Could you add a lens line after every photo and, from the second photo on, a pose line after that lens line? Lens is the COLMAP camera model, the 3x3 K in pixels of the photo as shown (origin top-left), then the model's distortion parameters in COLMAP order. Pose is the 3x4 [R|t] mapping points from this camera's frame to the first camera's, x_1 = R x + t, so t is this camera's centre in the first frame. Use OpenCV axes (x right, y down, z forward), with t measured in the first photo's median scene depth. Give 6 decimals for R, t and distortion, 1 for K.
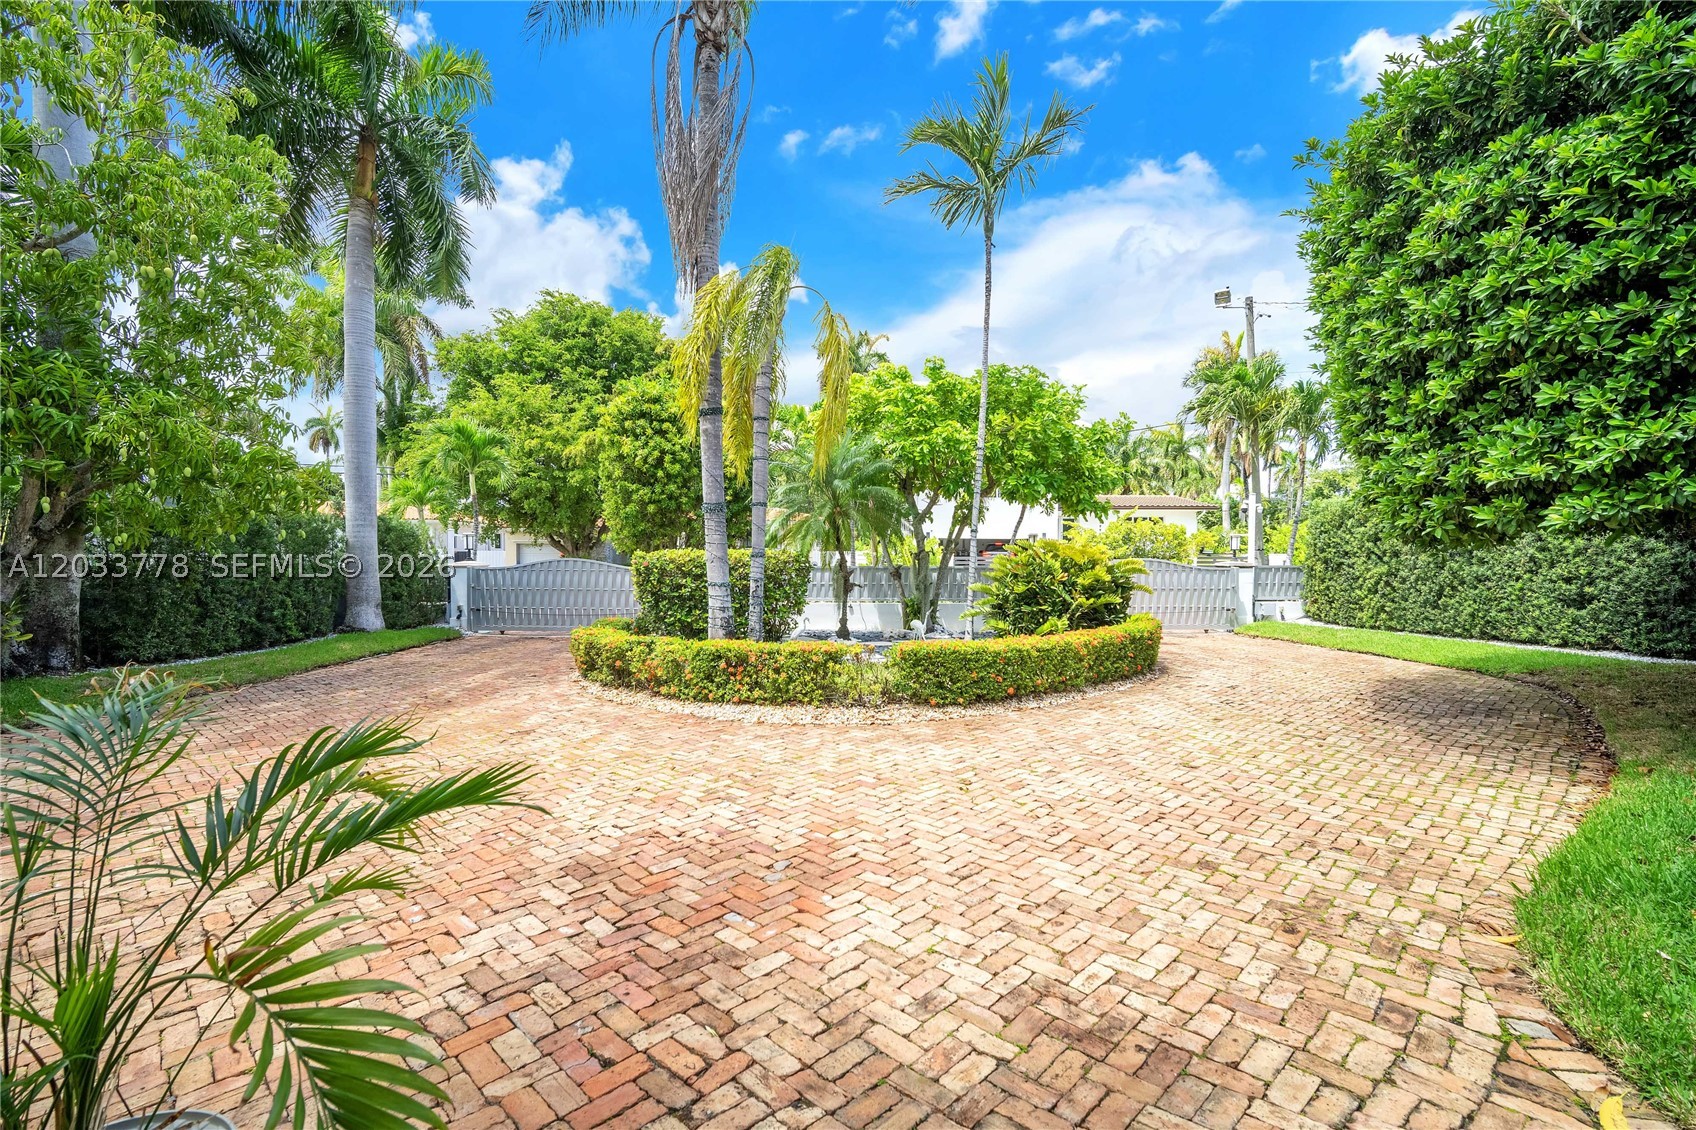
lens RADIAL K [[755.9, 0, 851.2], [0, 755.9, 571.0], [0, 0, 1]] dist [-0.003222, 0.000420]
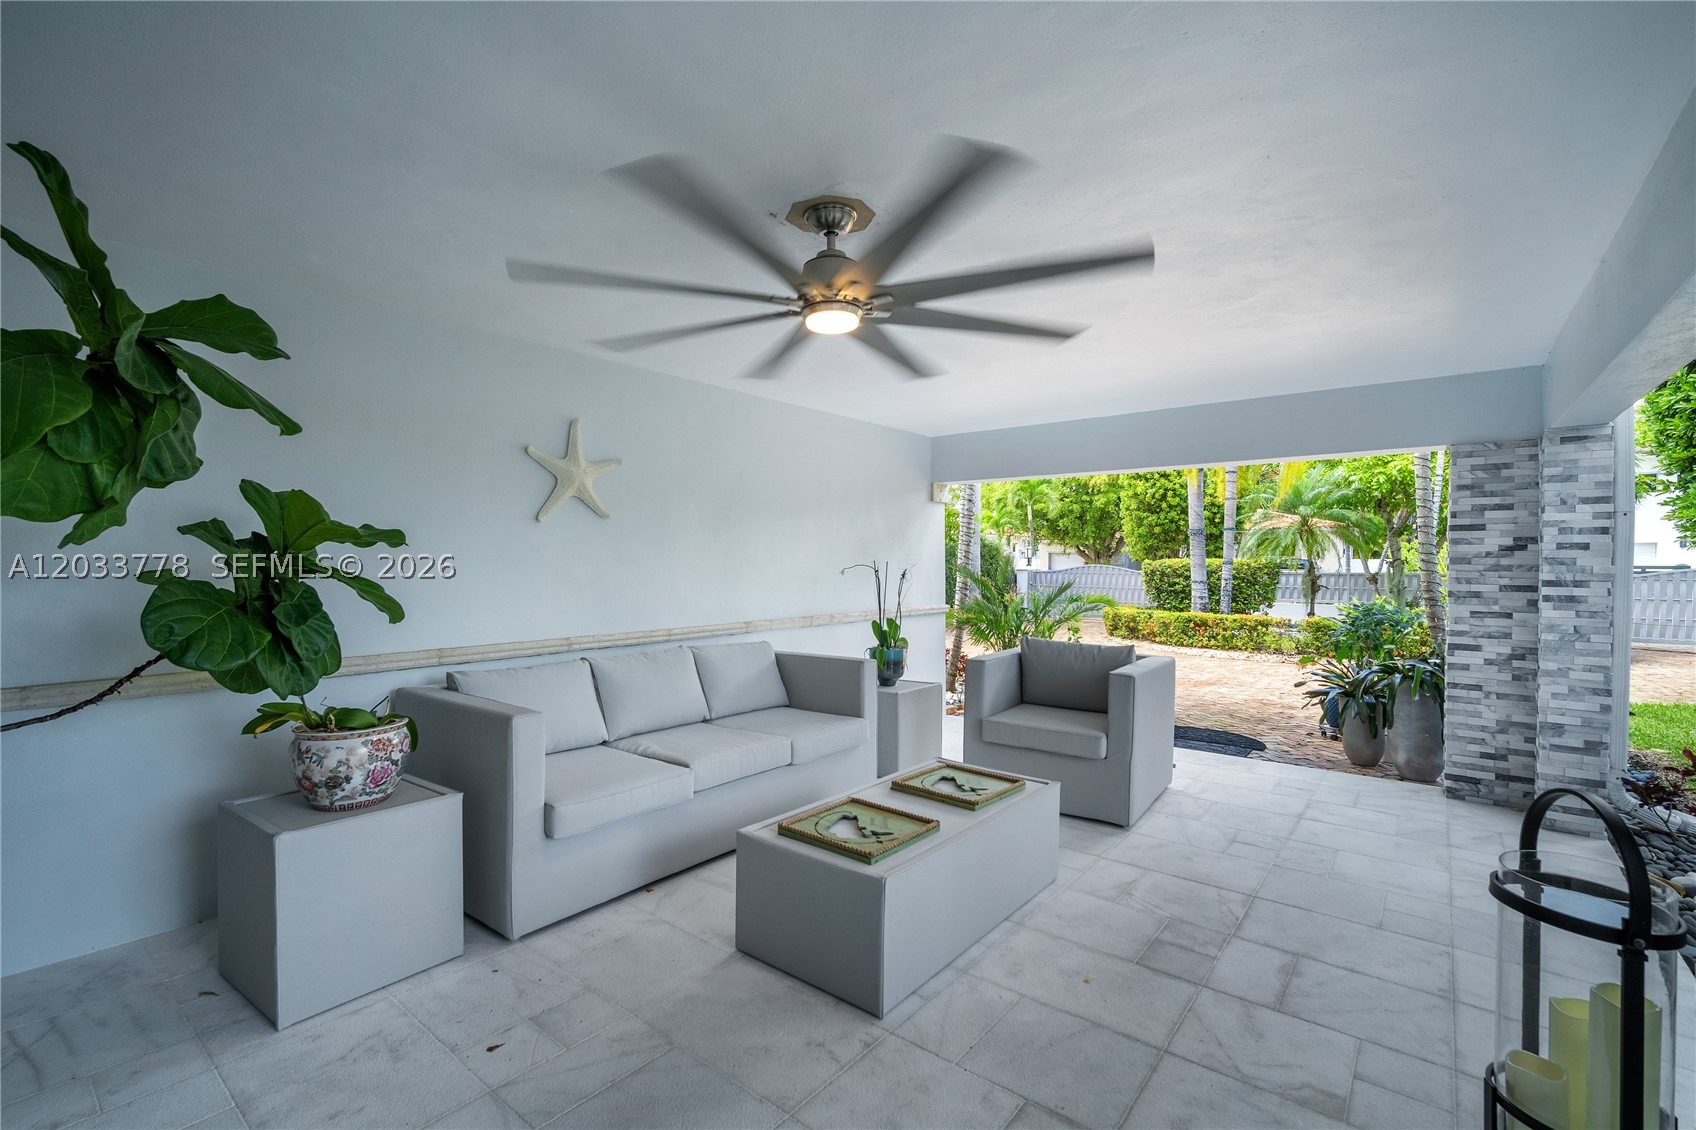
lens RADIAL K [[755.9, 0, 851.2], [0, 755.9, 571.0], [0, 0, 1]] dist [-0.003222, 0.000420]
pose [[0.791422, 0.010022, -0.611188, 0.154853], [-0.016078, 0.999861, -0.004425, 0.010661], [0.611059, 0.013329, 0.791473, -0.493096]]
